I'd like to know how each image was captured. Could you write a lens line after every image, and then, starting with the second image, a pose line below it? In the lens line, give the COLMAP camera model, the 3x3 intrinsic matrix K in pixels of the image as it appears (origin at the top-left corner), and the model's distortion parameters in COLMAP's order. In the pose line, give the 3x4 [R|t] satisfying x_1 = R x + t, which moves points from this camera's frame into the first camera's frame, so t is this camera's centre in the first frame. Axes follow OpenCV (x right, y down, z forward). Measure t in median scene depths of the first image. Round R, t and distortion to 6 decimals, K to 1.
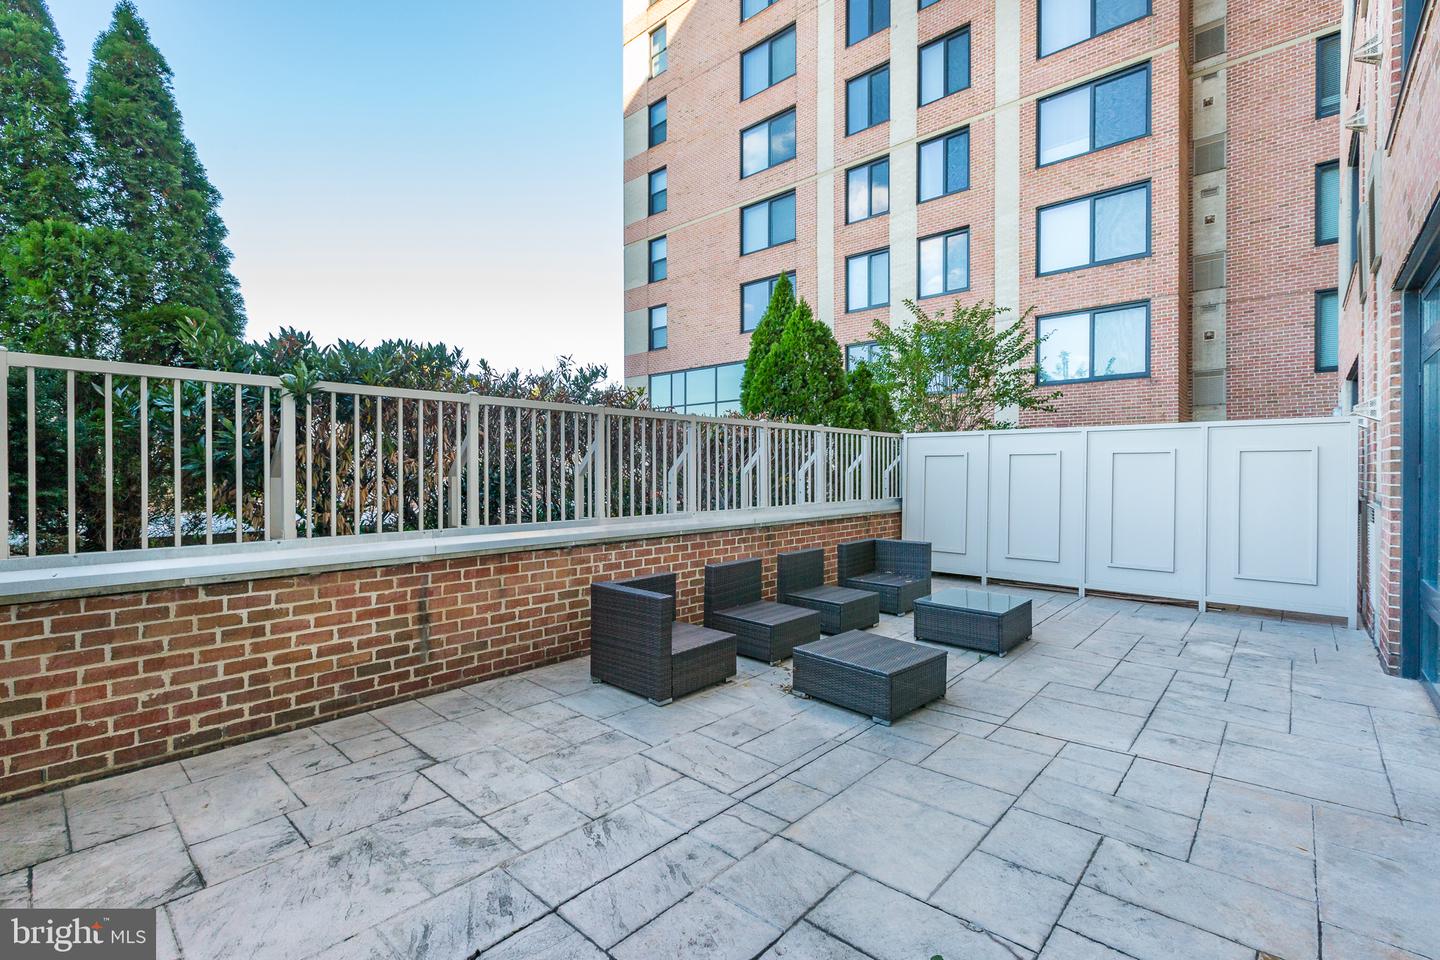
lens RADIAL K [[643.9, 0, 726.3], [0, 643.9, 478.3], [0, 0, 1]] dist [-0.001756, -0.000044]
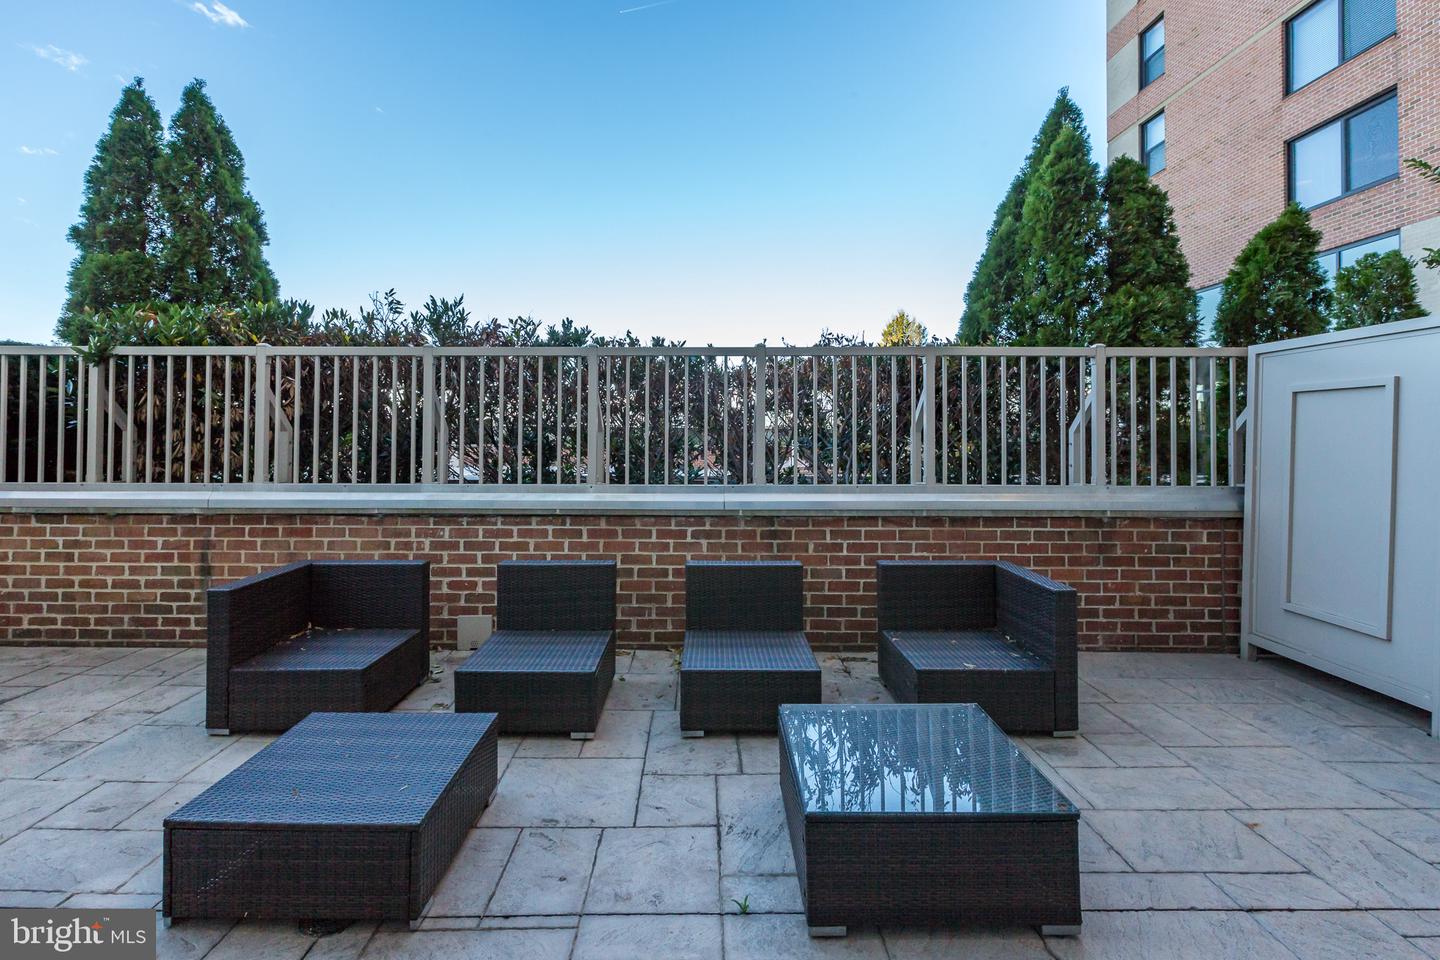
lens RADIAL K [[643.9, 0, 702.3], [0, 643.9, 421.5], [0, 0, 1]] dist [-0.001756, -0.000044]
pose [[0.661755, -0.003239, -0.749713, 0.834704], [-0.011768, 0.999823, -0.014706, -0.011331], [0.749628, 0.018554, 0.661599, 0.938528]]
